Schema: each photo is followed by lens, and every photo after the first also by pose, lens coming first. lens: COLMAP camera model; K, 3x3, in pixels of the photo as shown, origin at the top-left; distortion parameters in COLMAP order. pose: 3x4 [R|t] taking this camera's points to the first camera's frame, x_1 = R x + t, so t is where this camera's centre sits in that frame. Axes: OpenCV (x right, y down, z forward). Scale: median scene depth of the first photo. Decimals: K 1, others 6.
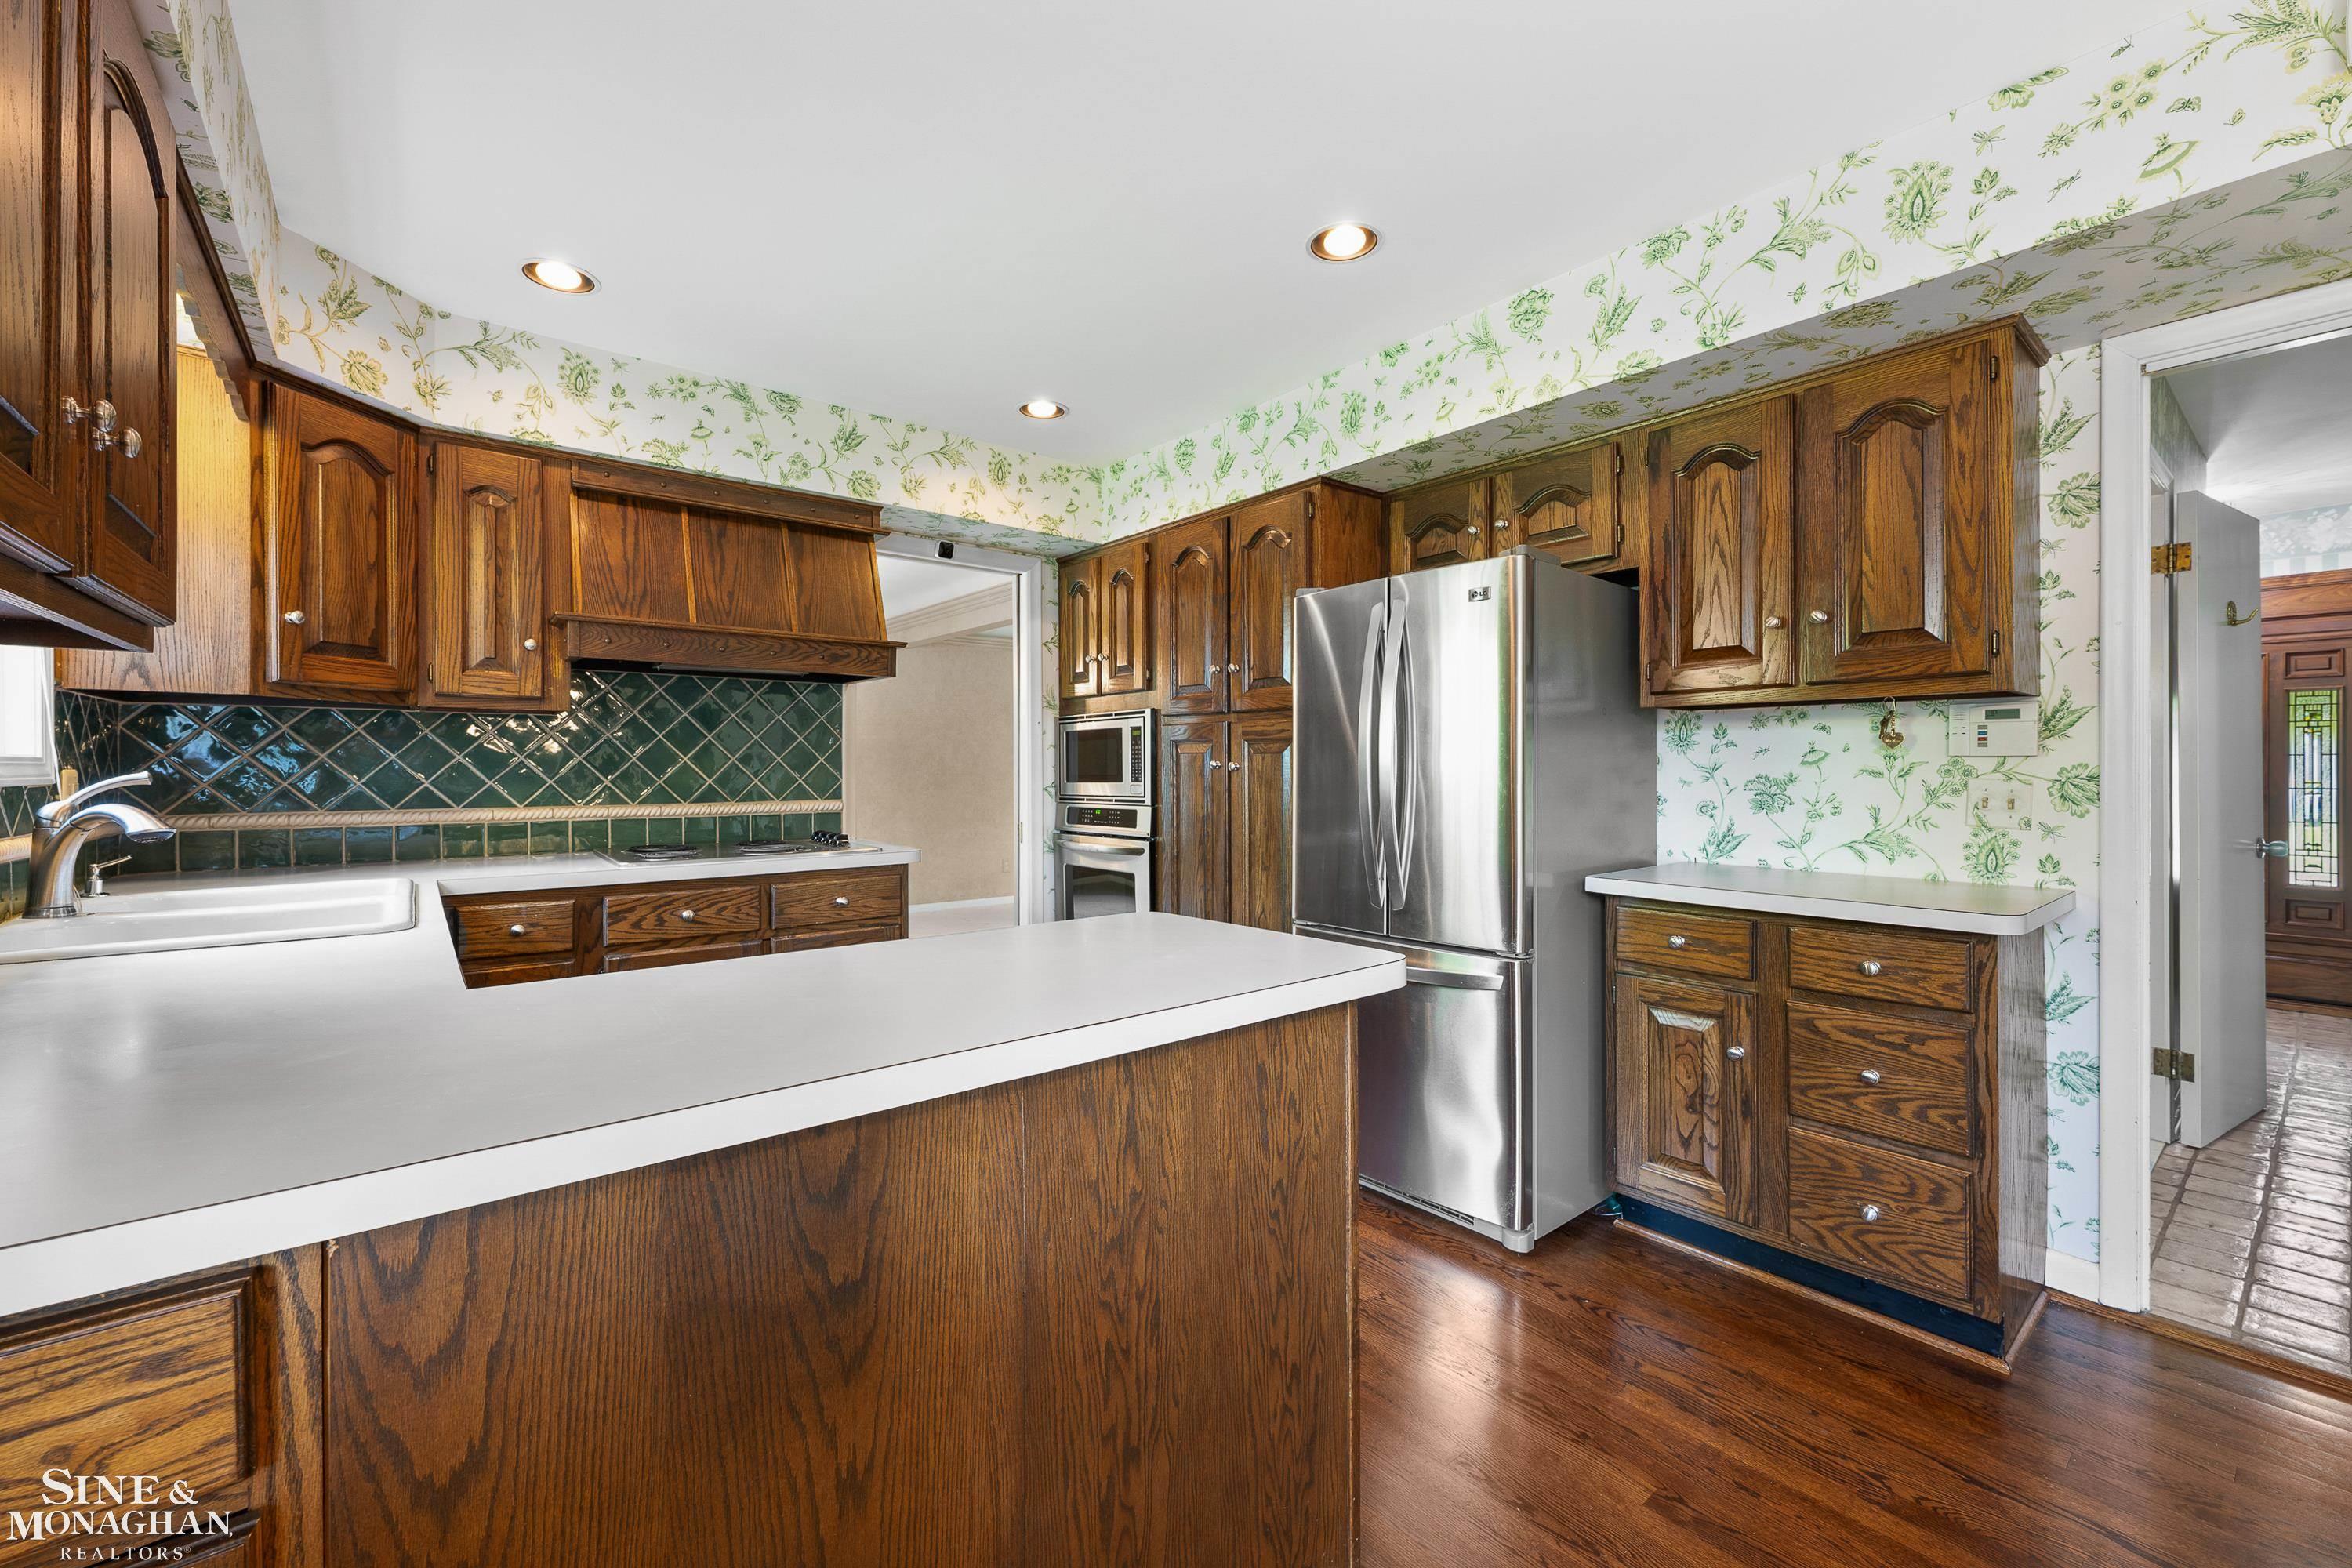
lens RADIAL K [[955.8, 0, 1182.3], [0, 955.8, 770.8], [0, 0, 1]] dist [0.000020, 0.000348]
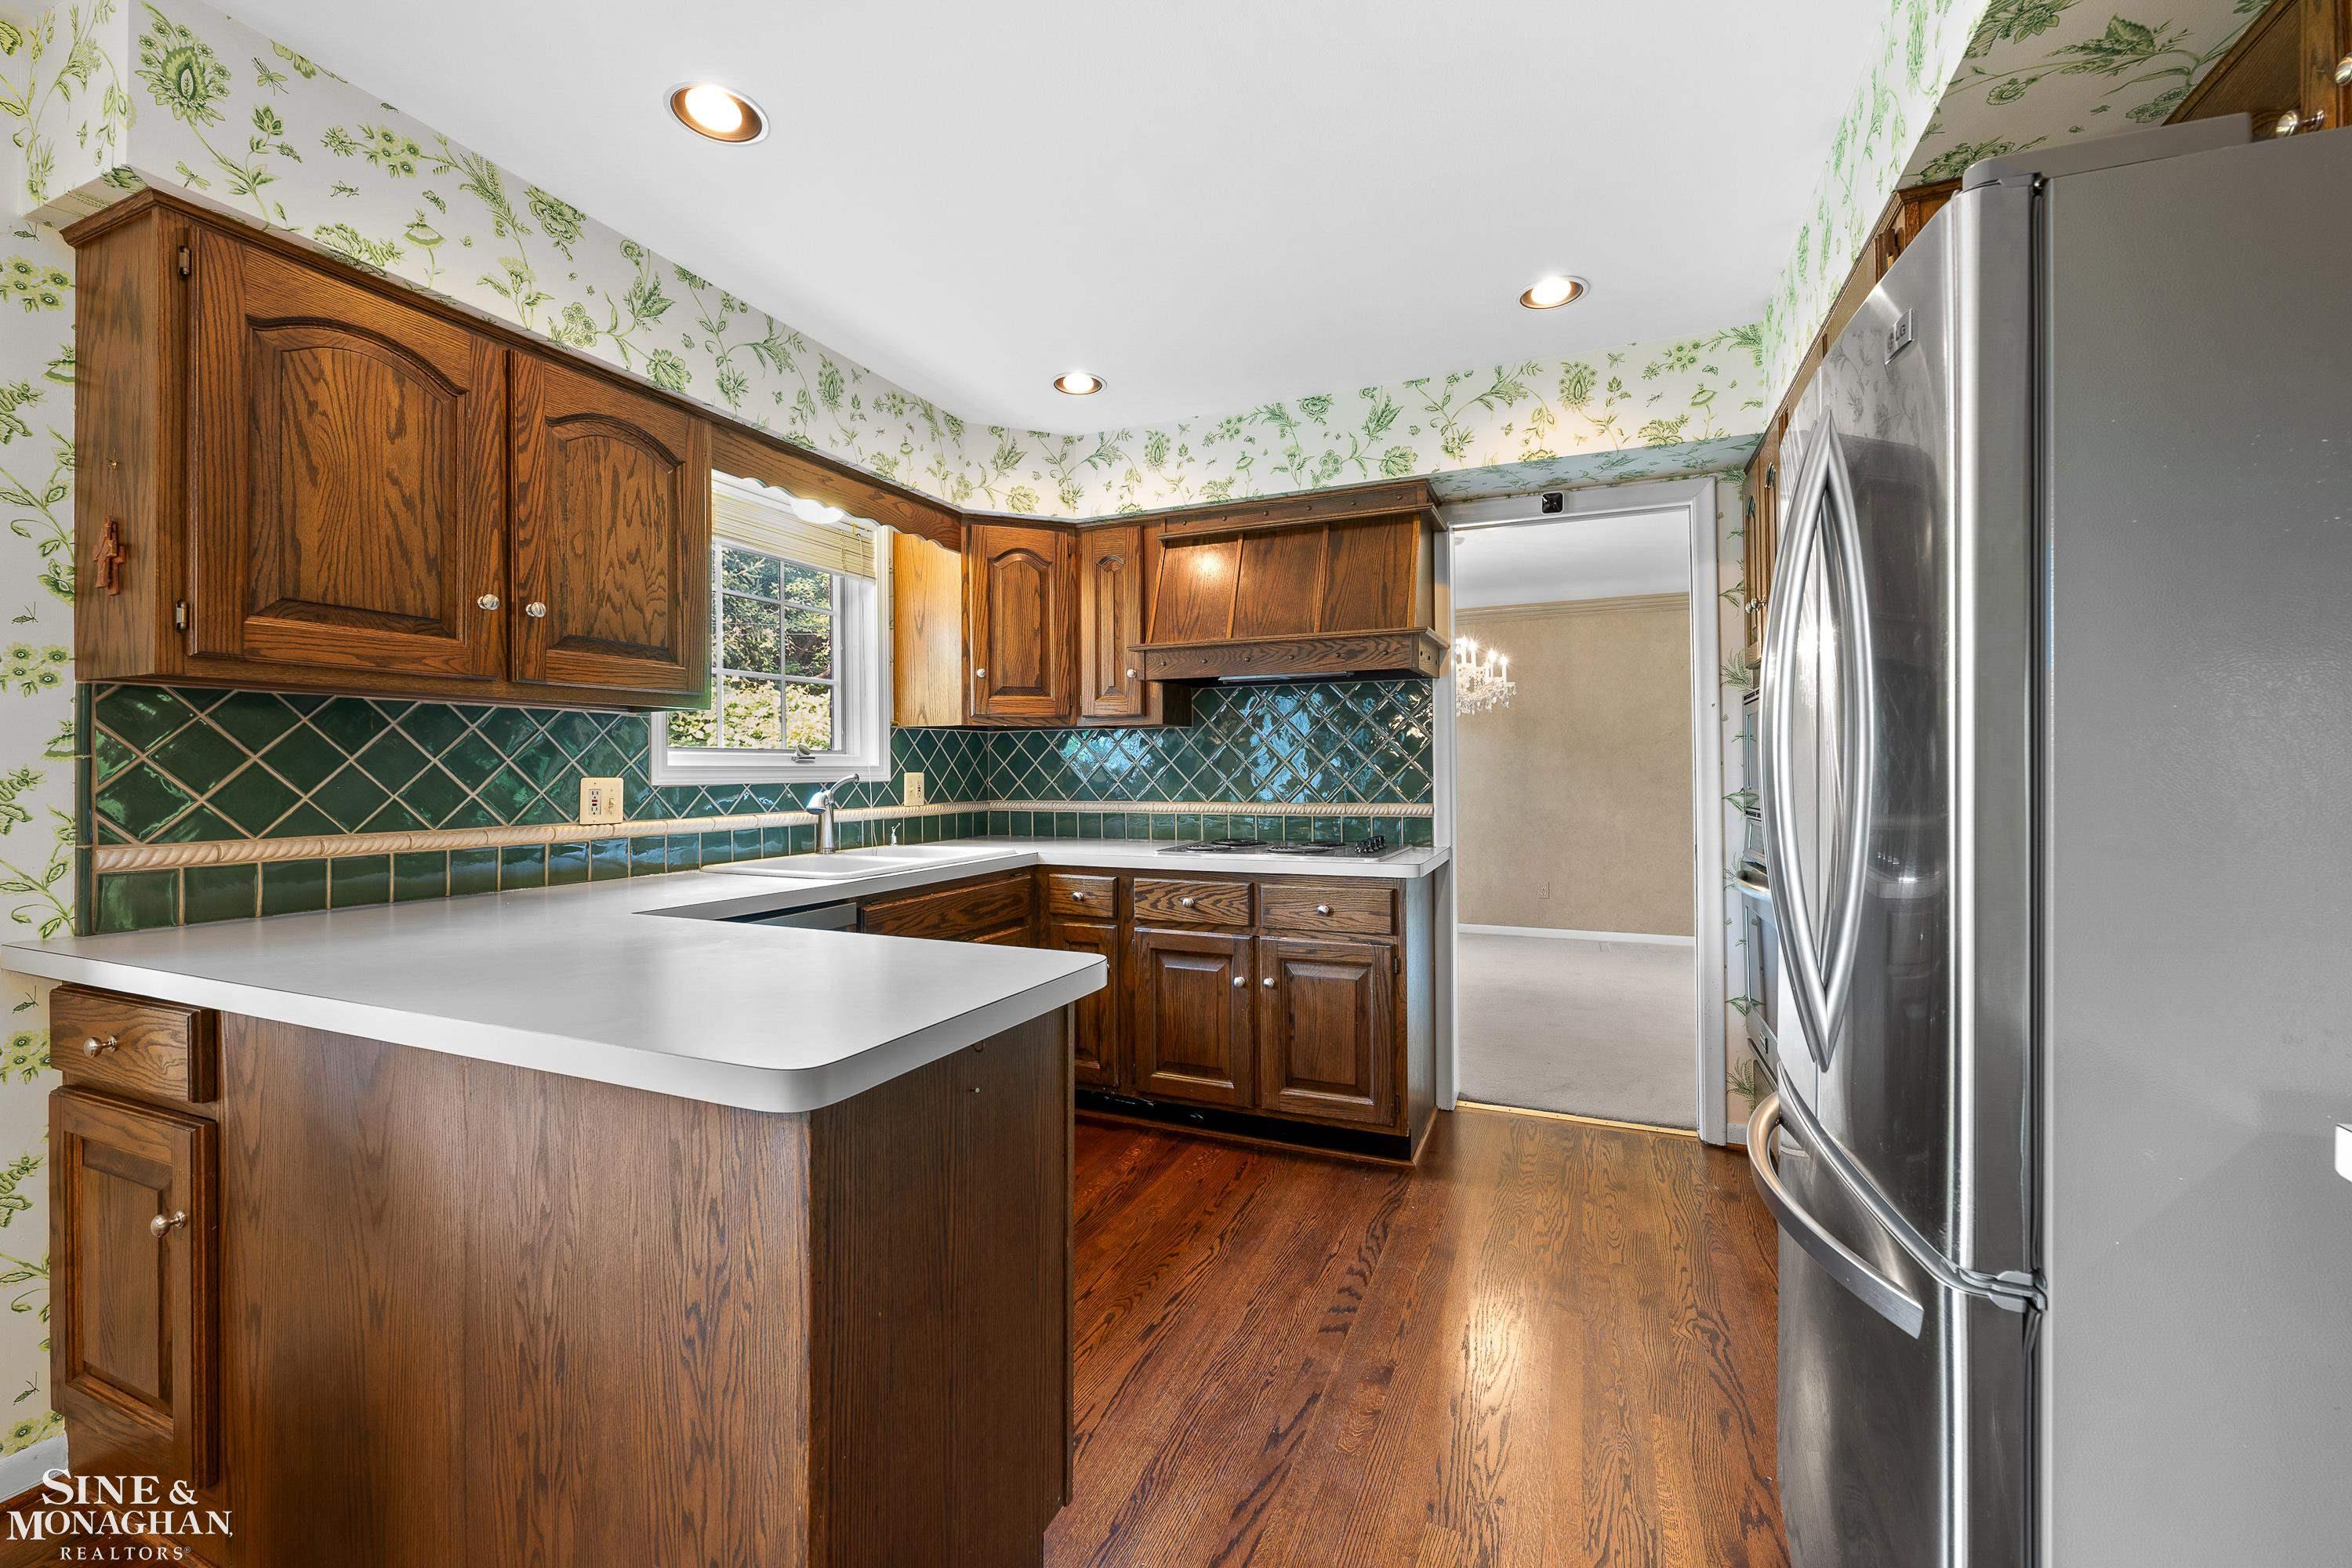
lens RADIAL K [[955.8, 0, 1178.2], [0, 955.8, 762.0], [0, 0, 1]] dist [0.000020, 0.000348]
pose [[0.449678, -0.009996, -0.893135, 0.461206], [0.002121, 0.999947, -0.010124, -0.001521], [0.893188, 0.002658, 0.449675, 0.471517]]
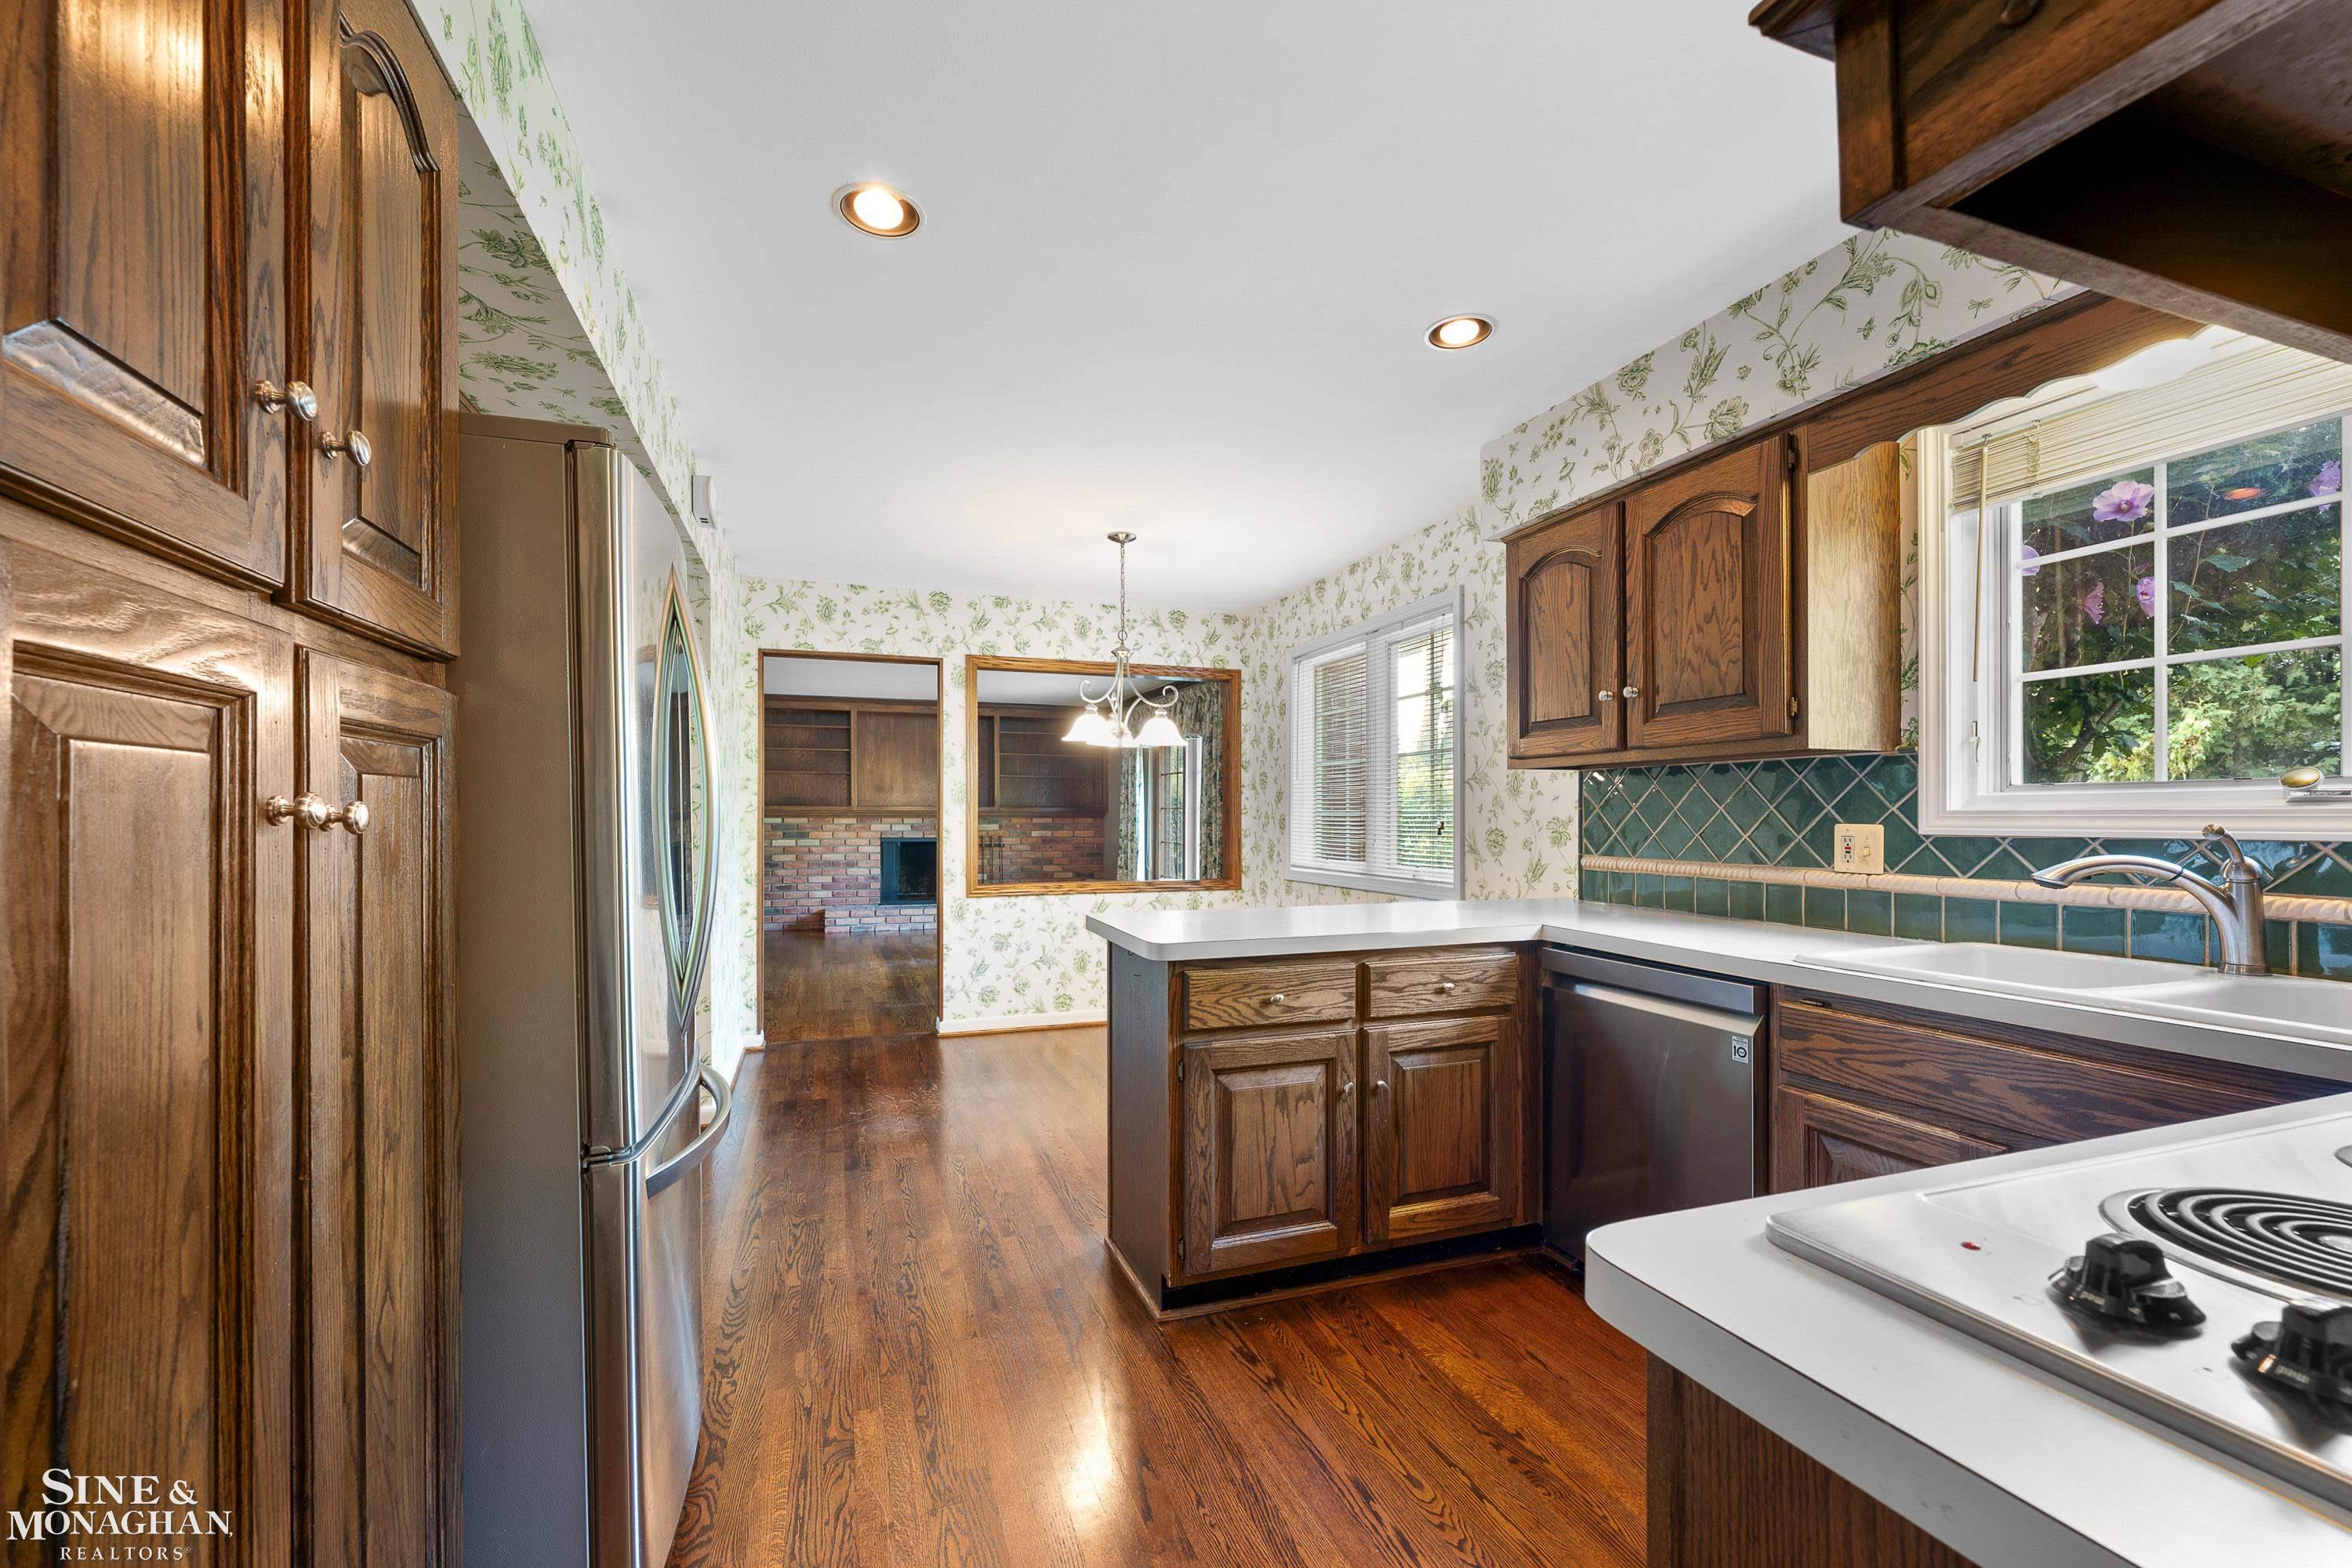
lens RADIAL K [[955.8, 0, 1160.8], [0, 955.8, 825.2], [0, 0, 1]] dist [0.000020, 0.000348]
pose [[-0.933817, -0.003412, 0.357735, -0.665935], [0.000725, 0.999934, 0.011431, -0.008401], [-0.357751, 0.010934, -0.933753, 1.832129]]
